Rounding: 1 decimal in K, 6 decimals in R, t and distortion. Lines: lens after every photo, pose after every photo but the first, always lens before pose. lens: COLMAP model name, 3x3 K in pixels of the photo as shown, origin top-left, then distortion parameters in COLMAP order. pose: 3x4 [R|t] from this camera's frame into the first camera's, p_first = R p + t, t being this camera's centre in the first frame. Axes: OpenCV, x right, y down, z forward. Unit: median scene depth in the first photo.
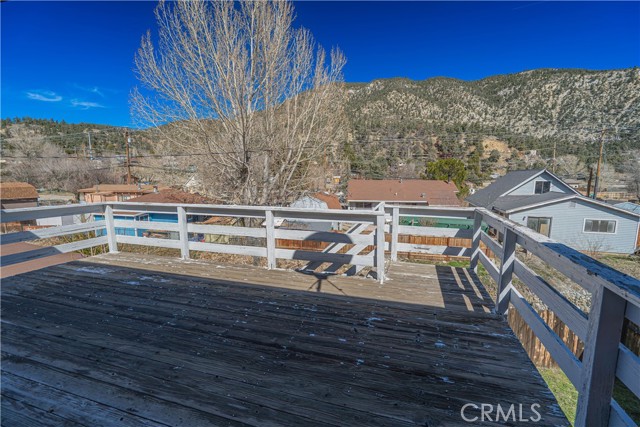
lens RADIAL K [[287.4, 0, 320.9], [0, 287.4, 213.5], [0, 0, 1]] dist [-0.008408, 0.003401]
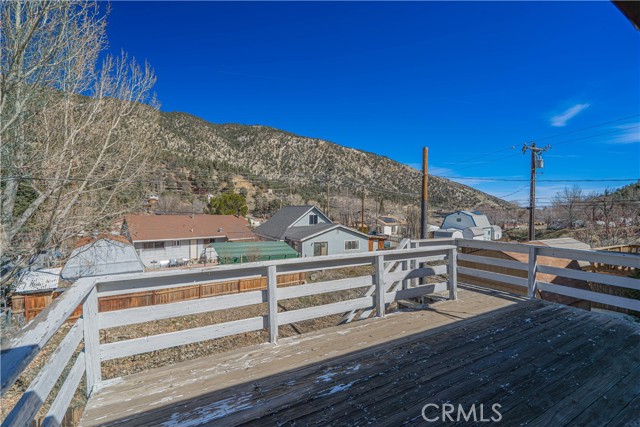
lens RADIAL K [[287.4, 0, 321.1], [0, 287.4, 215.5], [0, 0, 1]] dist [-0.008408, 0.003401]
pose [[0.684161, -0.012803, 0.729219, -0.161355], [0.092266, 0.993332, -0.069124, -0.015222], [-0.723472, 0.114574, 0.680780, 0.074672]]
